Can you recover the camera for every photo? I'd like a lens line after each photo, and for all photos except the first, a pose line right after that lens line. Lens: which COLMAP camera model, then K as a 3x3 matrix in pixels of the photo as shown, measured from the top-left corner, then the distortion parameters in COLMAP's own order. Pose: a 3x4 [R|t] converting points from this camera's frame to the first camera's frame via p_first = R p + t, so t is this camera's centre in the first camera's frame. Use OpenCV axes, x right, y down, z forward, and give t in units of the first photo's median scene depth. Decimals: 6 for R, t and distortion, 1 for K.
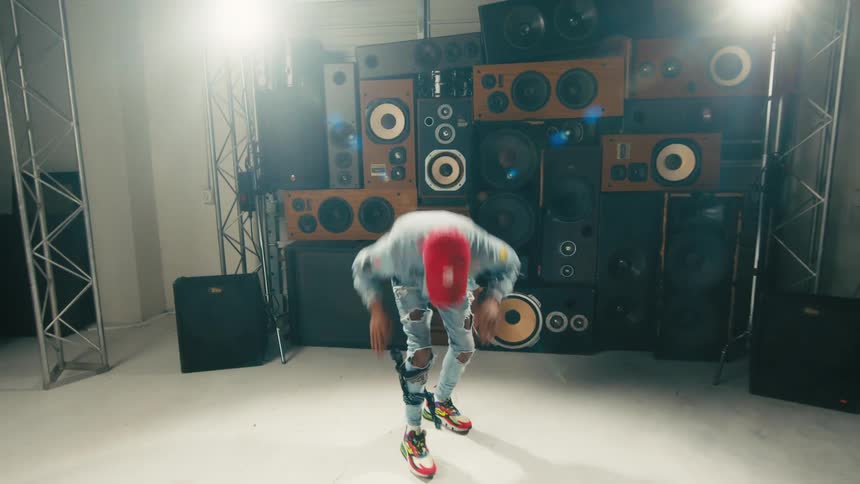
lens RADIAL K [[541.3, 0, 430.9], [0, 541.3, 233.6], [0, 0, 1]] dist [-0.014617, 0.005041]
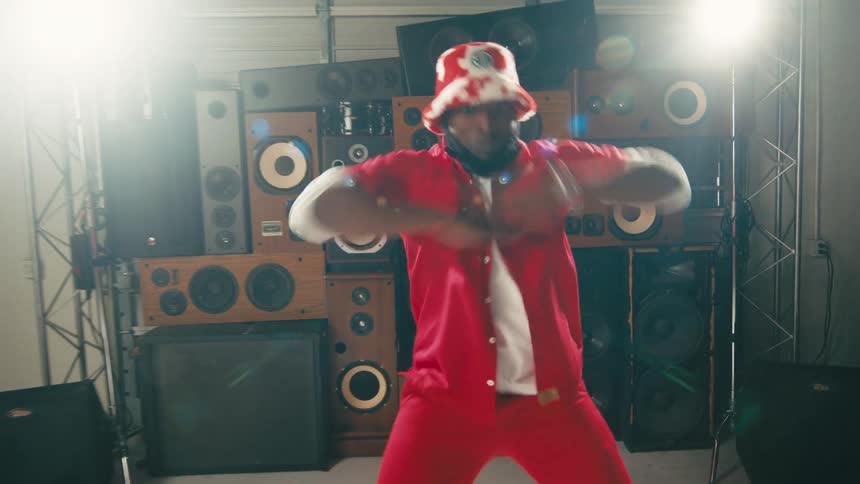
lens RADIAL K [[540.7, 0, 434.9], [0, 540.7, 239.6], [0, 0, 1]] dist [-0.013162, 0.001103]
pose [[0.981298, -0.023880, 0.191007, -0.018122], [0.042329, 0.994757, -0.093099, -0.022148], [-0.187782, 0.099443, 0.977164, 0.222067]]
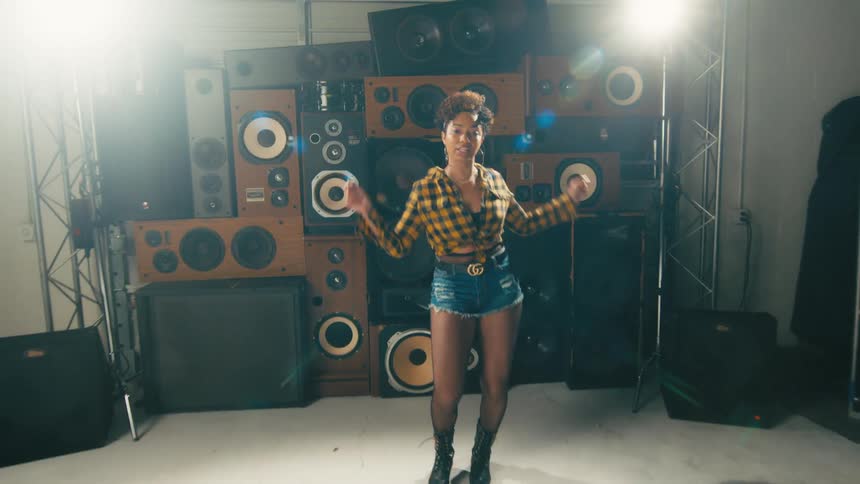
lens RADIAL K [[541.3, 0, 435.3], [0, 541.3, 235.3], [0, 0, 1]] dist [-0.014617, 0.005041]
pose [[0.971247, -0.028450, 0.236369, -0.025832], [0.042750, 0.997538, -0.055596, 0.005279], [-0.234206, 0.064102, 0.970071, 0.119601]]
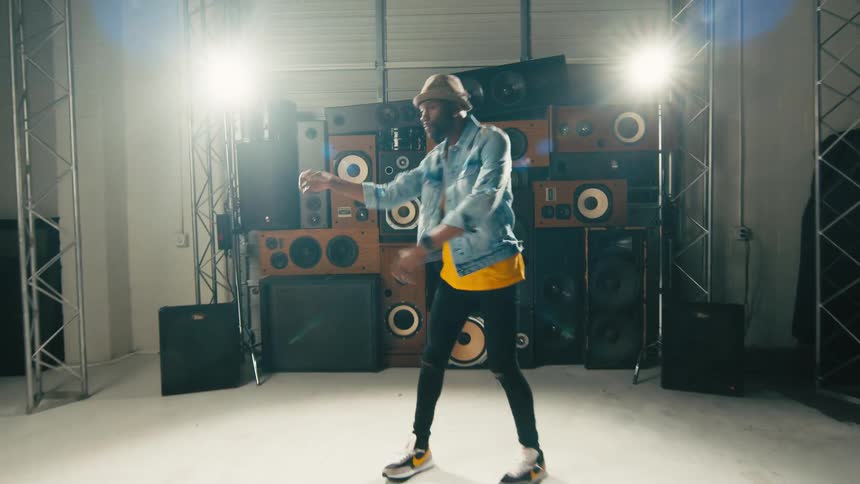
lens RADIAL K [[541.3, 0, 433.1], [0, 541.3, 227.7], [0, 0, 1]] dist [-0.014617, 0.005041]
pose [[0.993288, -0.005541, 0.115531, -0.045123], [0.021234, 0.990611, -0.135054, 0.076736], [-0.113698, 0.136601, 0.984080, -0.148529]]
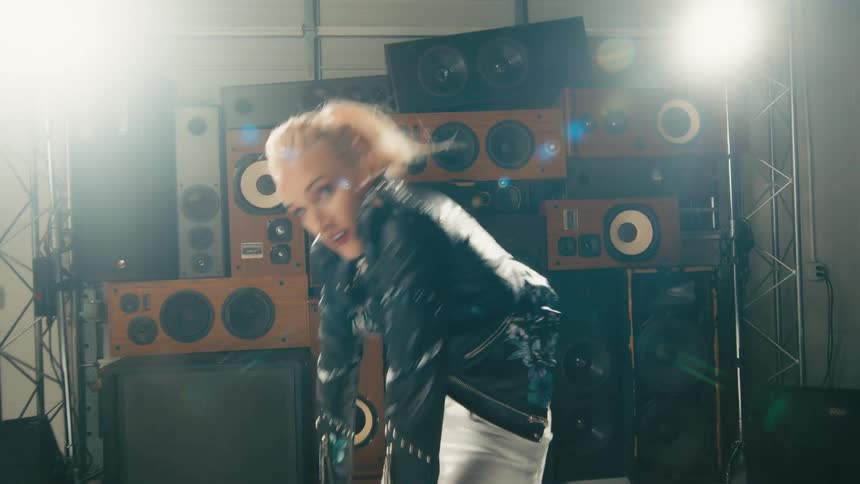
lens RADIAL K [[540.7, 0, 436.2], [0, 540.7, 234.9], [0, 0, 1]] dist [-0.013162, 0.001103]
pose [[0.974702, -0.011450, 0.223214, -0.019029], [0.051087, 0.983663, -0.172620, -0.001571], [-0.217591, 0.179656, 0.959363, 0.263700]]
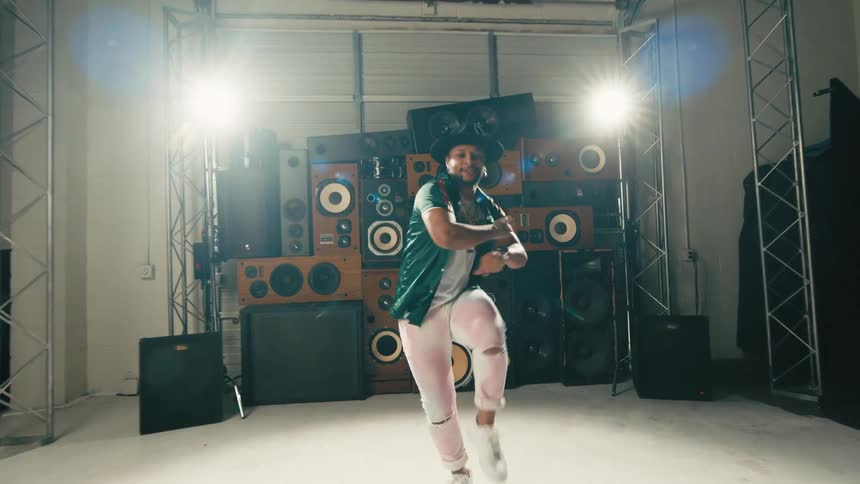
lens RADIAL K [[541.3, 0, 436.2], [0, 541.3, 216.9], [0, 0, 1]] dist [-0.014617, 0.005041]
pose [[0.966235, 0.000132, 0.257664, -0.174849], [0.058982, 0.973334, -0.221680, 0.109650], [-0.250822, 0.229393, 0.940461, -0.159010]]
